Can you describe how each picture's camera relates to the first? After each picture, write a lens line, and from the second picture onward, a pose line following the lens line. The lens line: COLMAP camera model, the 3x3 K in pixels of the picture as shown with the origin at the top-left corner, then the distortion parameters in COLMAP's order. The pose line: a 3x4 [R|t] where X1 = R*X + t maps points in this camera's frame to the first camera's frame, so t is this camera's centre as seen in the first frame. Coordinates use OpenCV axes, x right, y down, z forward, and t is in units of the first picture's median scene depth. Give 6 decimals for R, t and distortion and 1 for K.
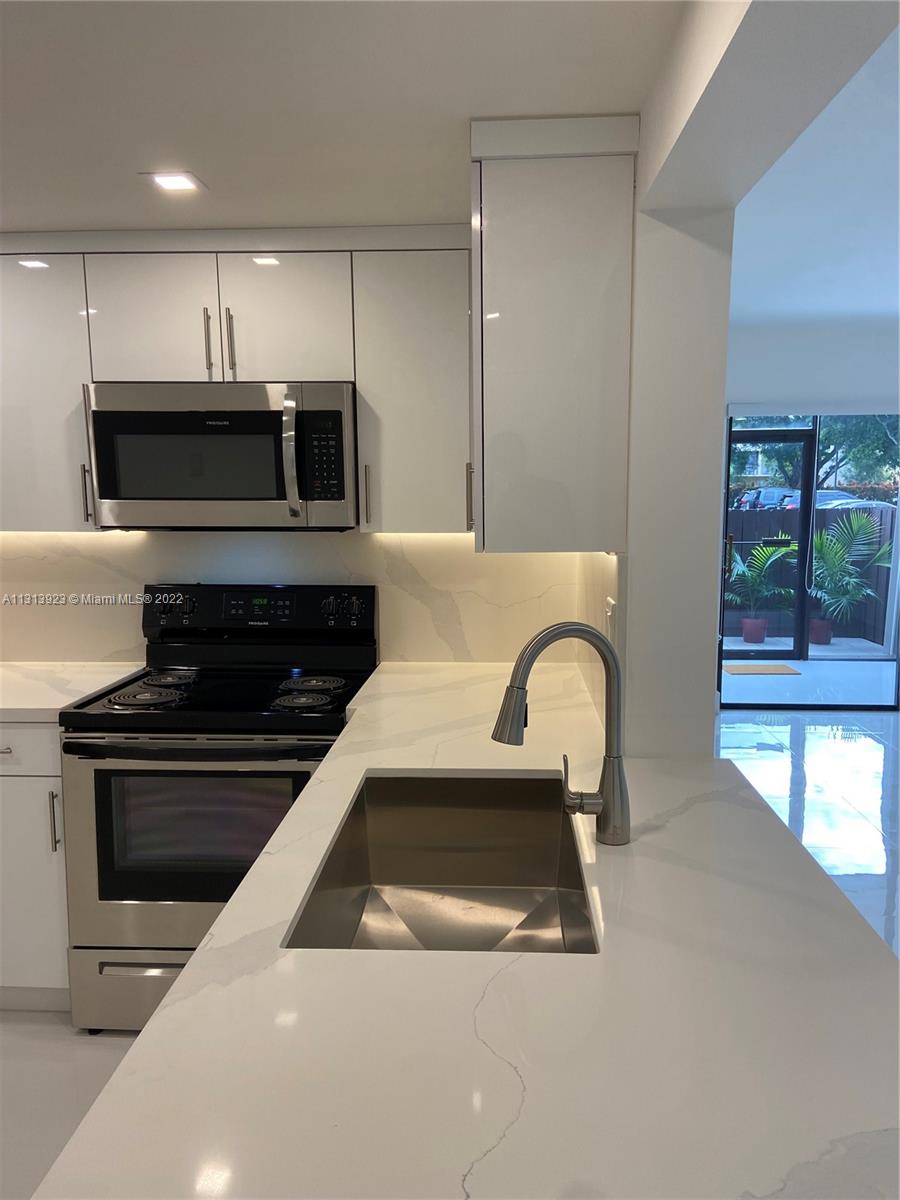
lens RADIAL K [[901.1, 0, 457.3], [0, 901.1, 606.0], [0, 0, 1]] dist [0.101207, -0.111146]
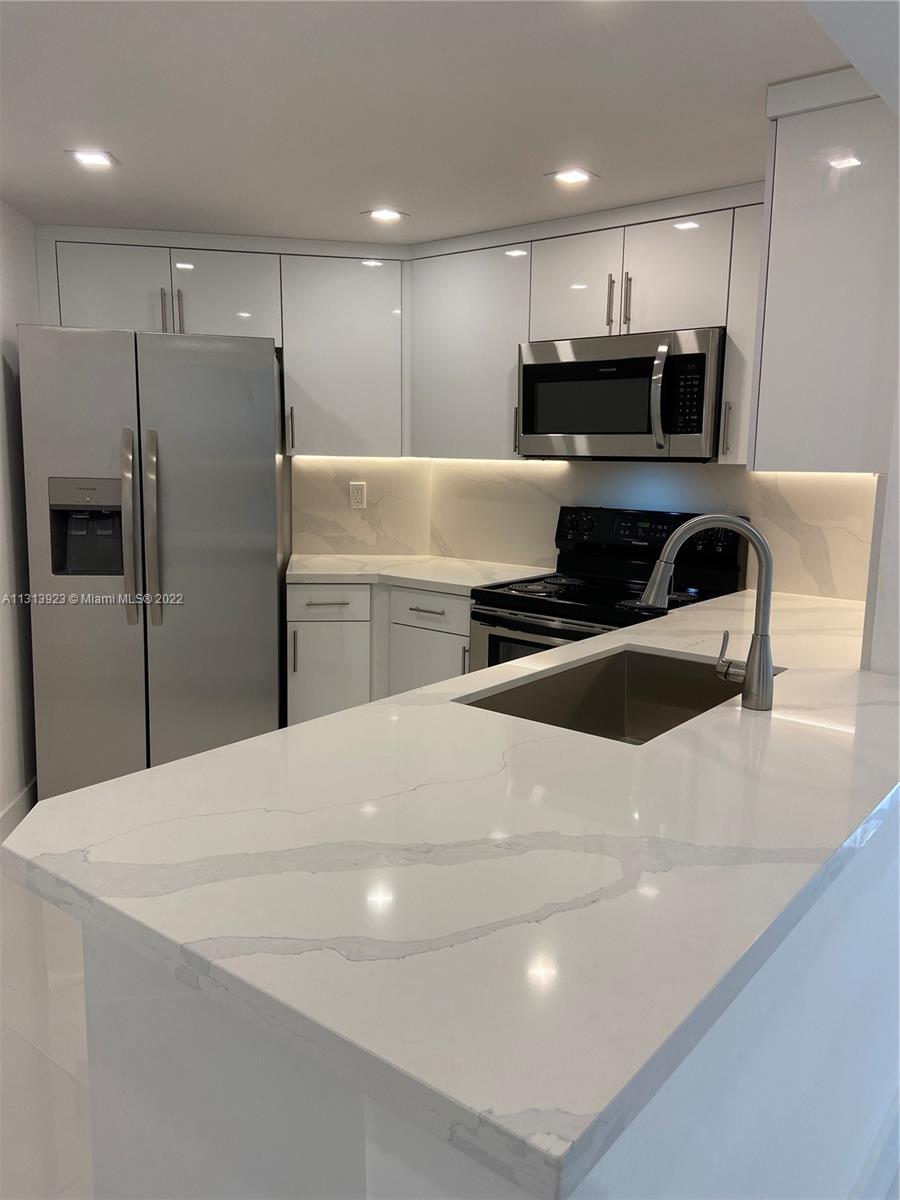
lens RADIAL K [[901.1, 0, 447.3], [0, 901.1, 607.8], [0, 0, 1]] dist [0.101207, -0.111146]
pose [[0.806746, 0.117587, -0.579080, 0.302889], [-0.096311, 0.993062, 0.067474, 0.053327], [0.582997, 0.001338, 0.812473, -0.112766]]
